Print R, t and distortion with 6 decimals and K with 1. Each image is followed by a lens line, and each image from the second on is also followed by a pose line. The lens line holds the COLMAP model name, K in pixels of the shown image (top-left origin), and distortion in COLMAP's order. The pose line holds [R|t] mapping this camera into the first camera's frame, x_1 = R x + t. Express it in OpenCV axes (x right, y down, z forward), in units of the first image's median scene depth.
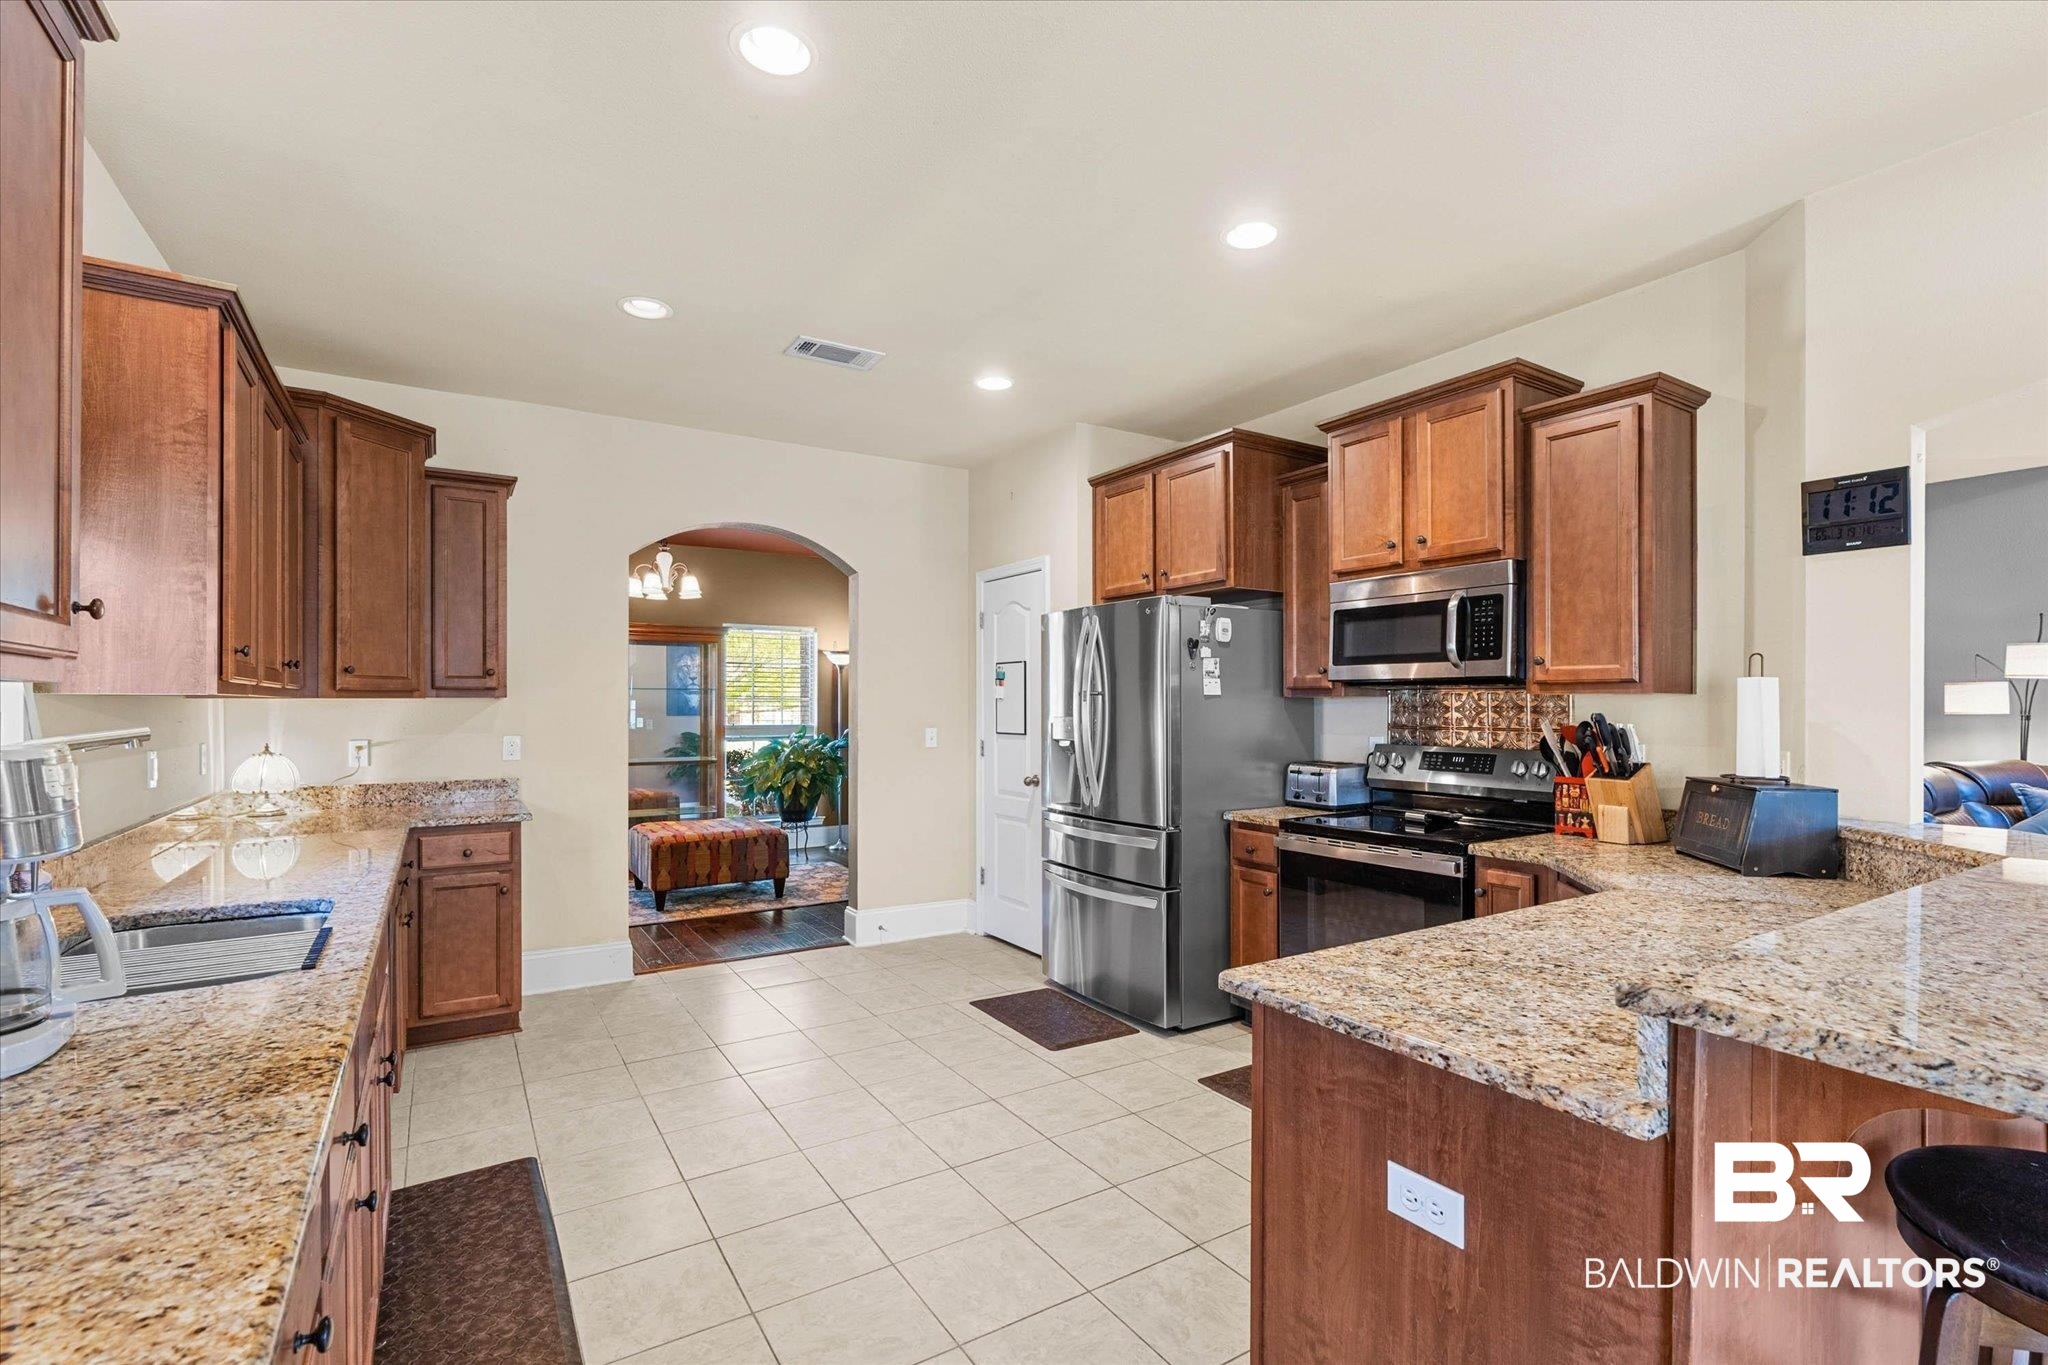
lens RADIAL K [[925.5, 0, 1024.0], [0, 925.5, 682.5], [0, 0, 1]] dist [-0.000345, 0.000010]
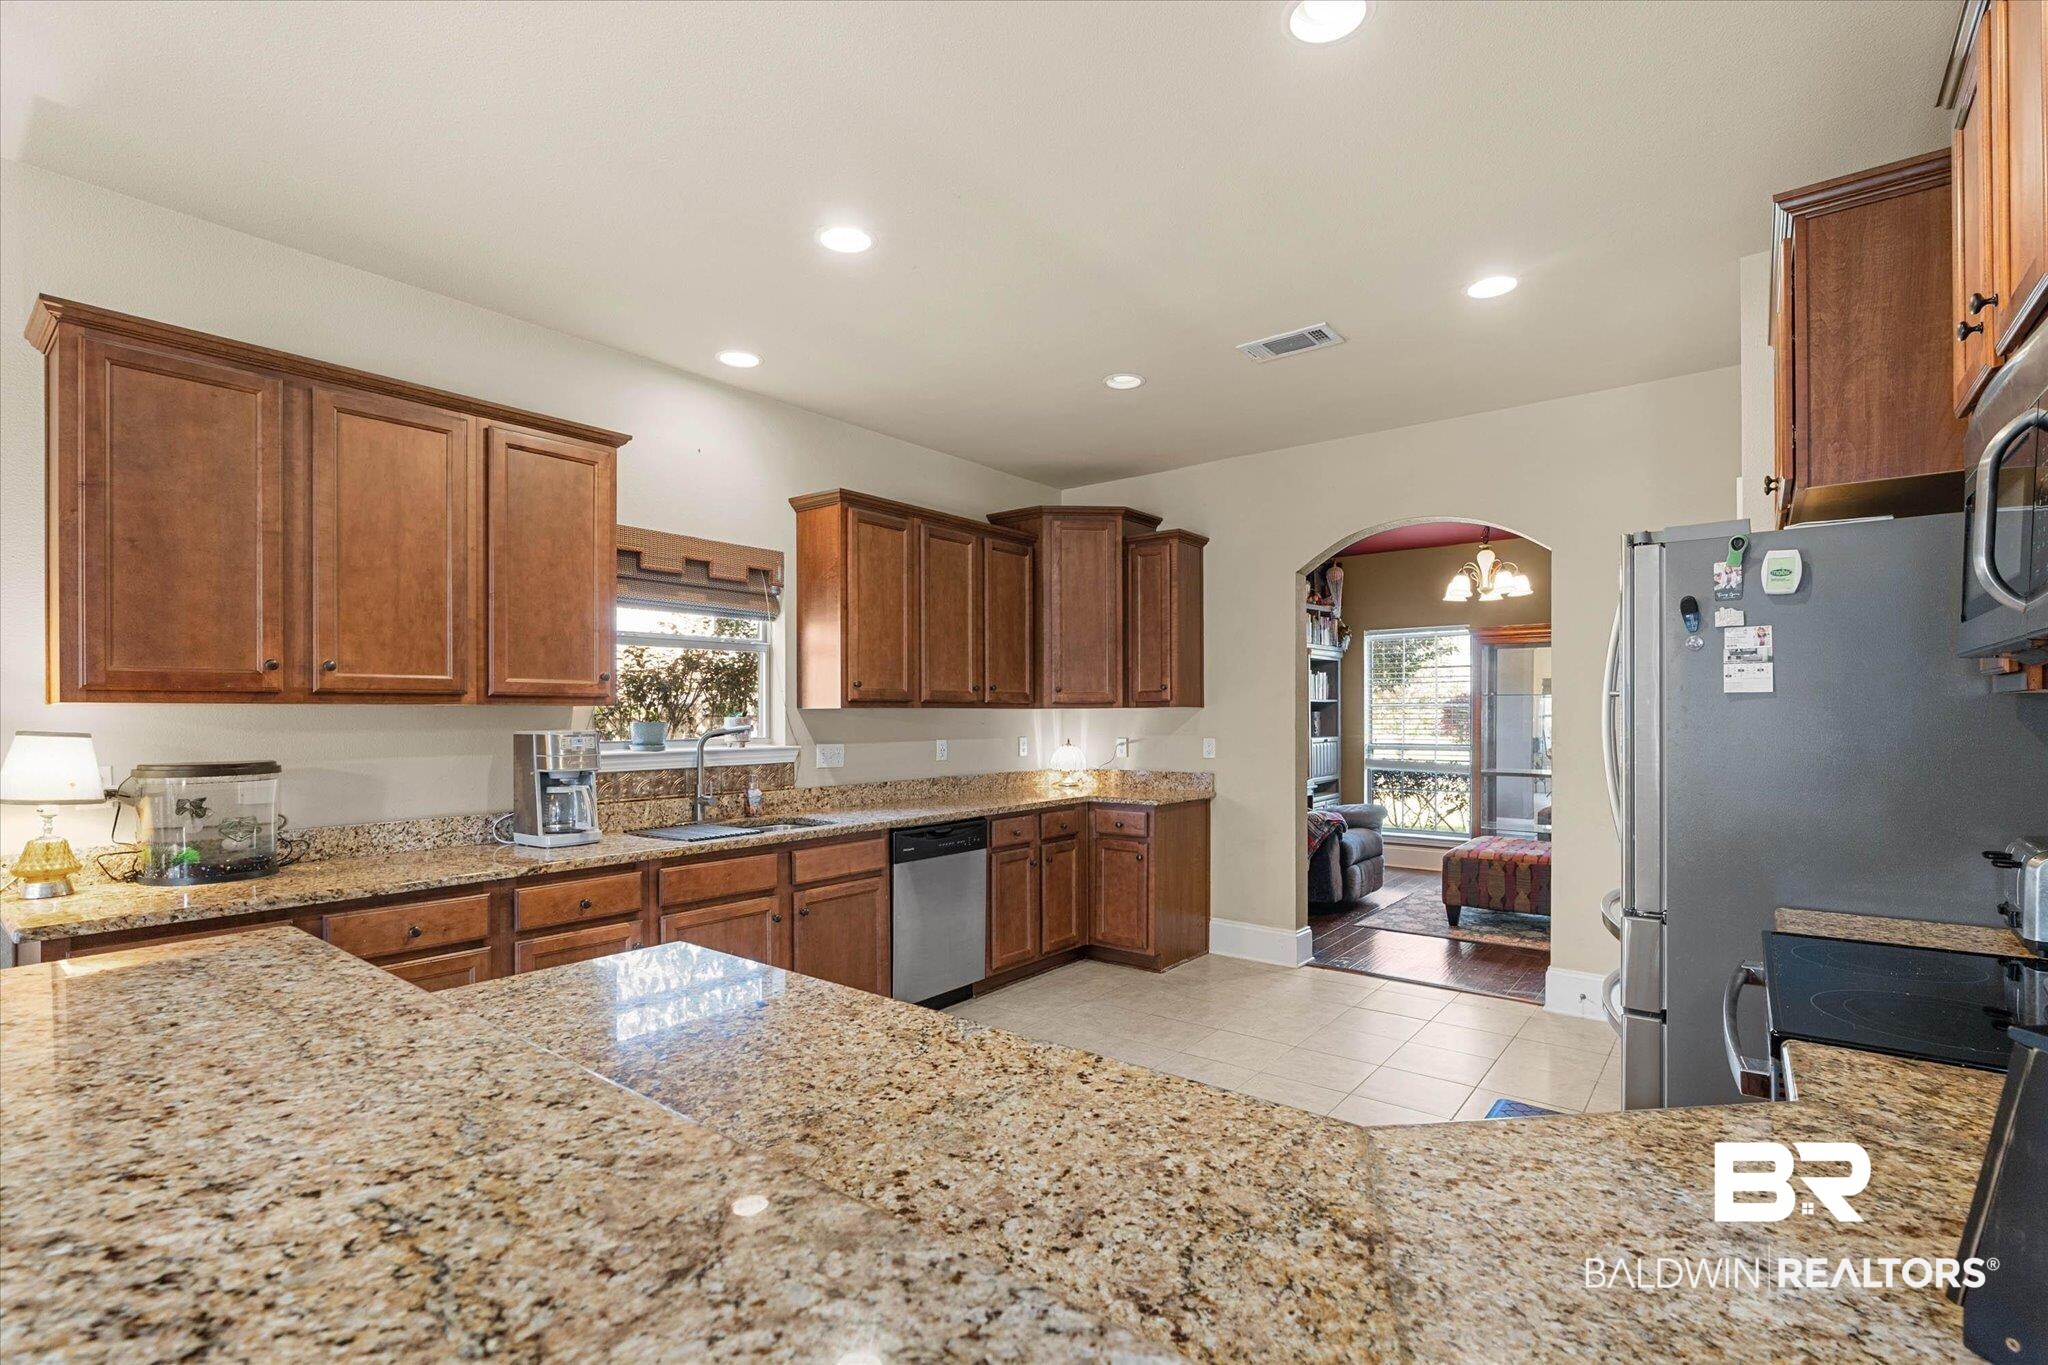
lens RADIAL K [[930.4, 0, 1024.0], [0, 930.4, 682.5], [0, 0, 1]] dist [-0.044912, -0.000019]
pose [[0.328370, -0.031553, -0.944022, 0.573506], [0.022596, 0.999418, -0.025545, 0.011410], [0.944279, -0.012943, 0.328892, 0.408437]]
